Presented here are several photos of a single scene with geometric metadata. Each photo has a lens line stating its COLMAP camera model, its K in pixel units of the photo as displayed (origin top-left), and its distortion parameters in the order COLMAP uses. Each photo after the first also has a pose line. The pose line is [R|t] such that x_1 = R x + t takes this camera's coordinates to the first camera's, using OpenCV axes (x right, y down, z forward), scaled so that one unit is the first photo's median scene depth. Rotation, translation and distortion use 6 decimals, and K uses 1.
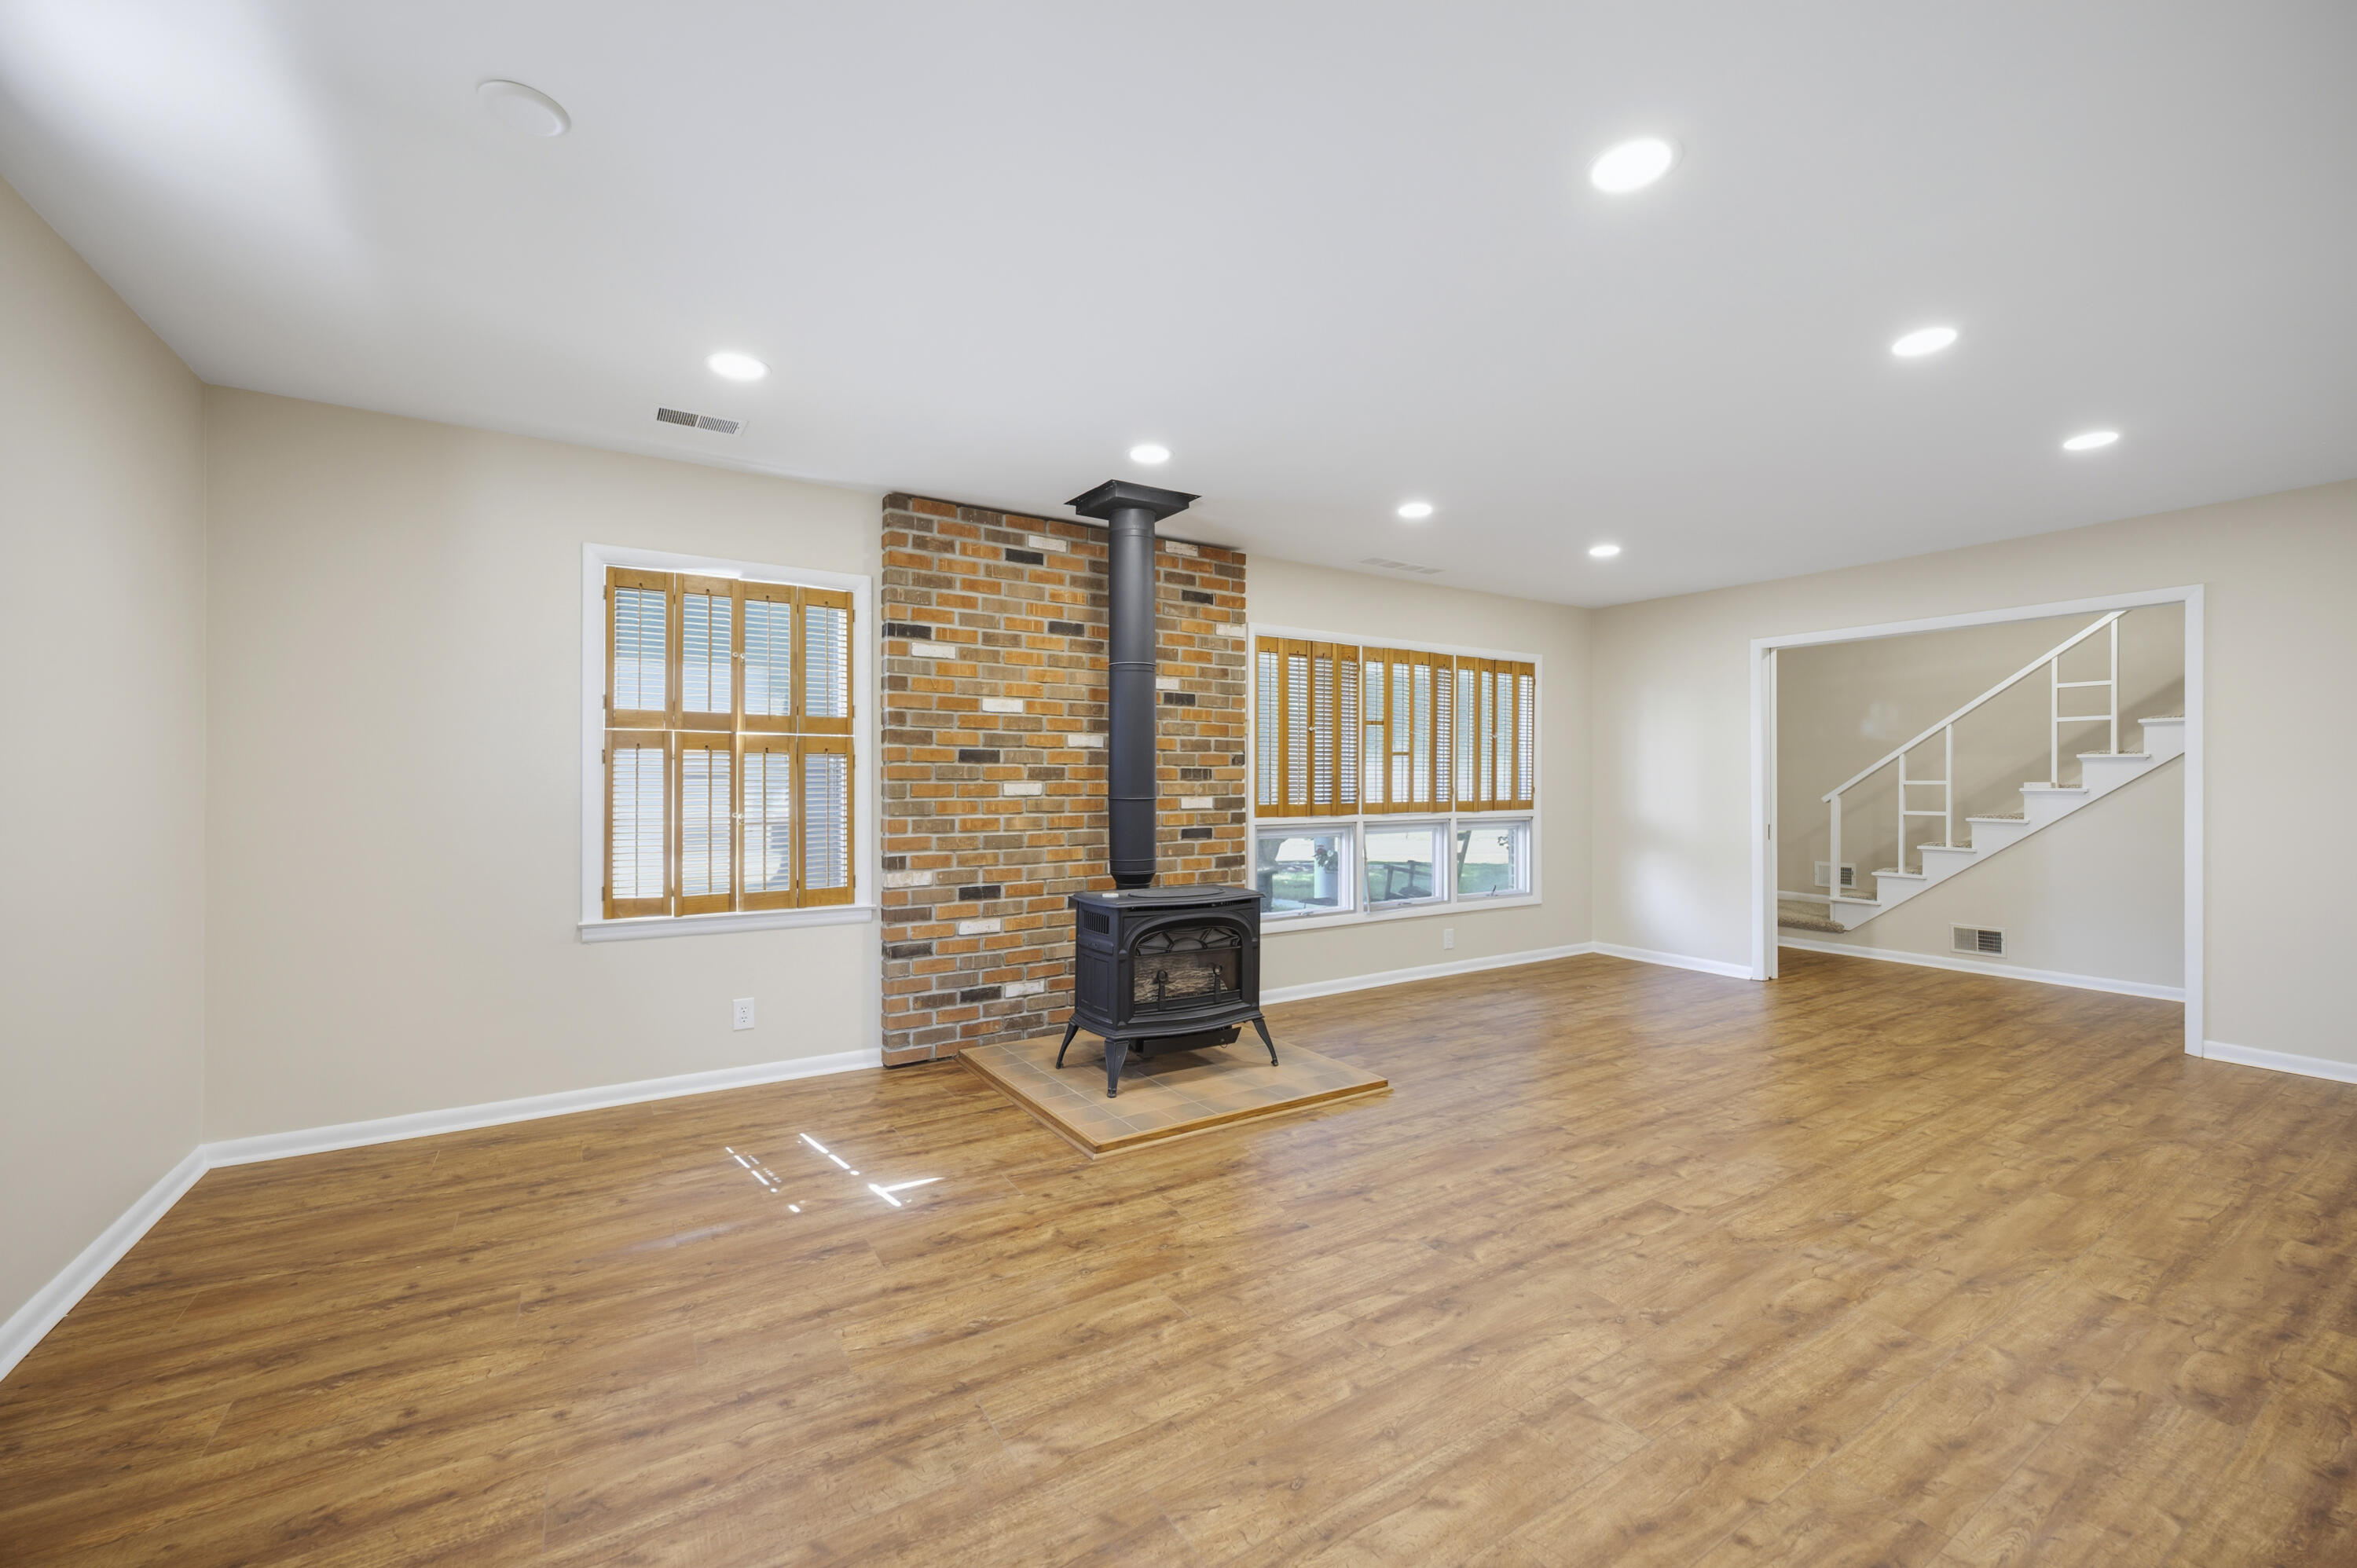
lens RADIAL K [[946.4, 0, 1171.4], [0, 946.4, 776.8], [0, 0, 1]] dist [-0.003532, 0.002775]
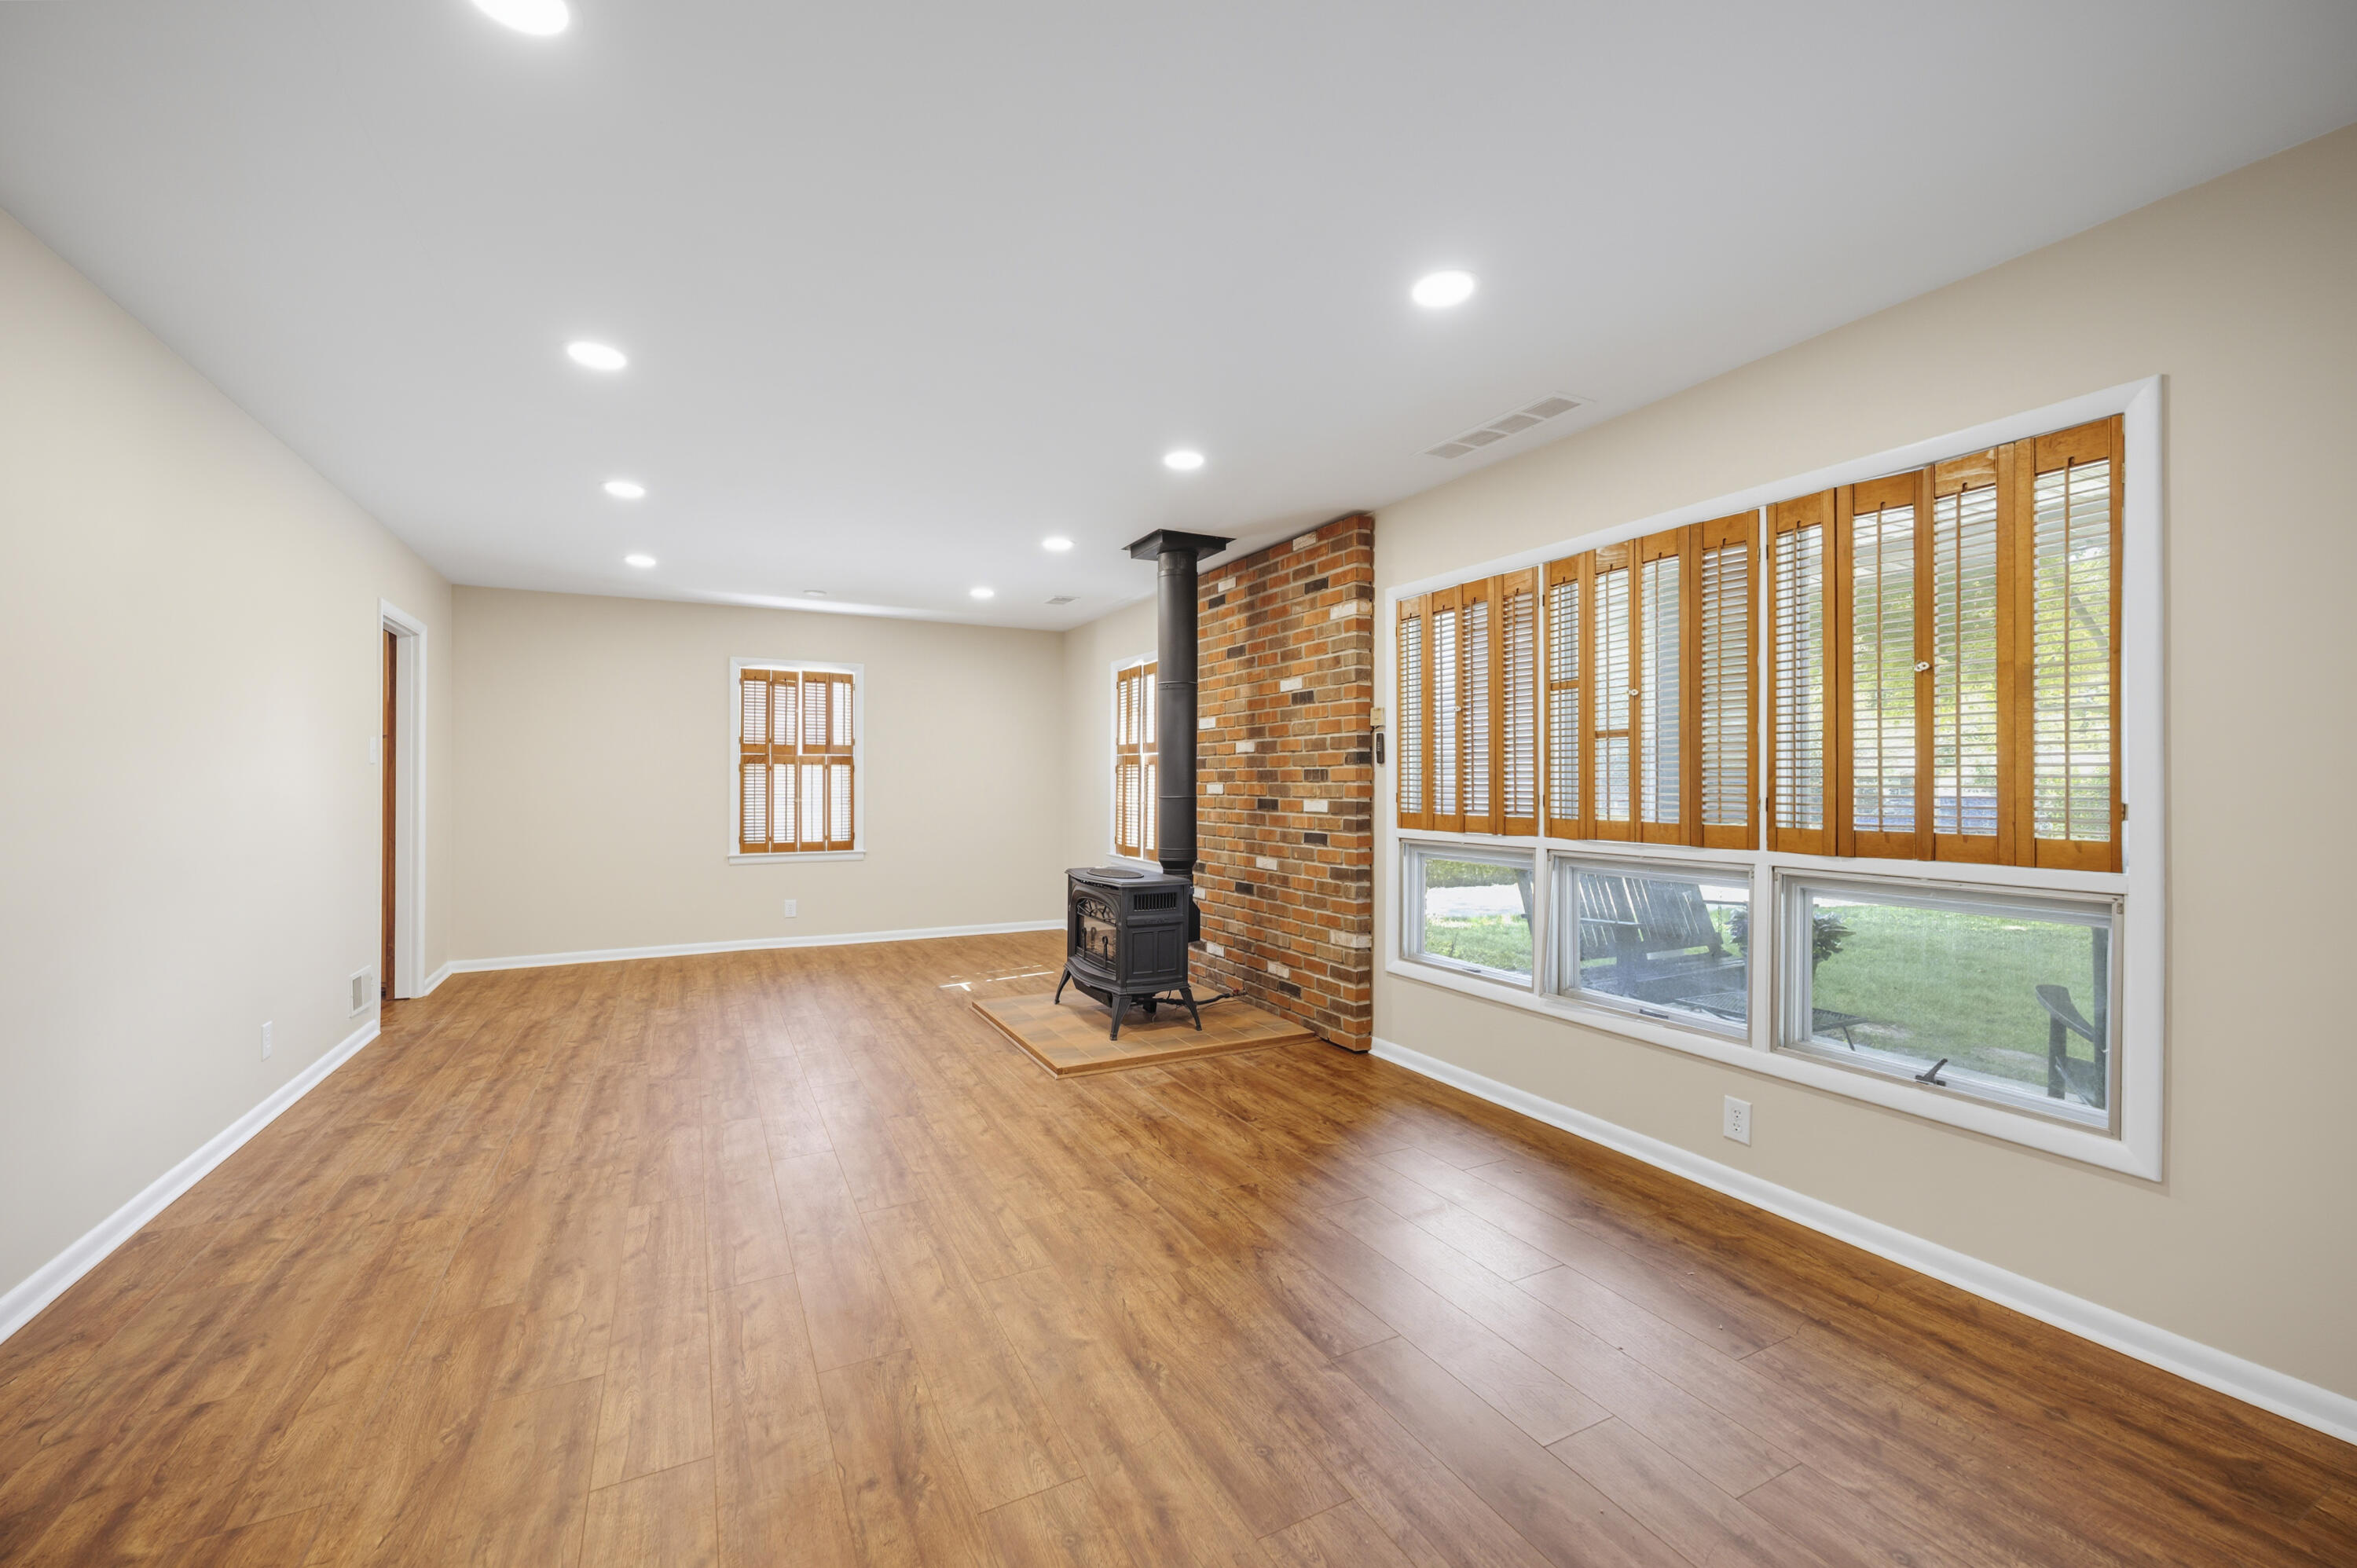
lens RADIAL K [[946.4, 0, 1171.4], [0, 946.4, 776.8], [0, 0, 1]] dist [-0.003532, 0.002775]
pose [[-0.090767, -0.008300, -0.995838, 1.034753], [-0.000571, 0.999966, -0.008282, 0.007094], [0.995872, -0.000183, -0.090769, 1.005095]]
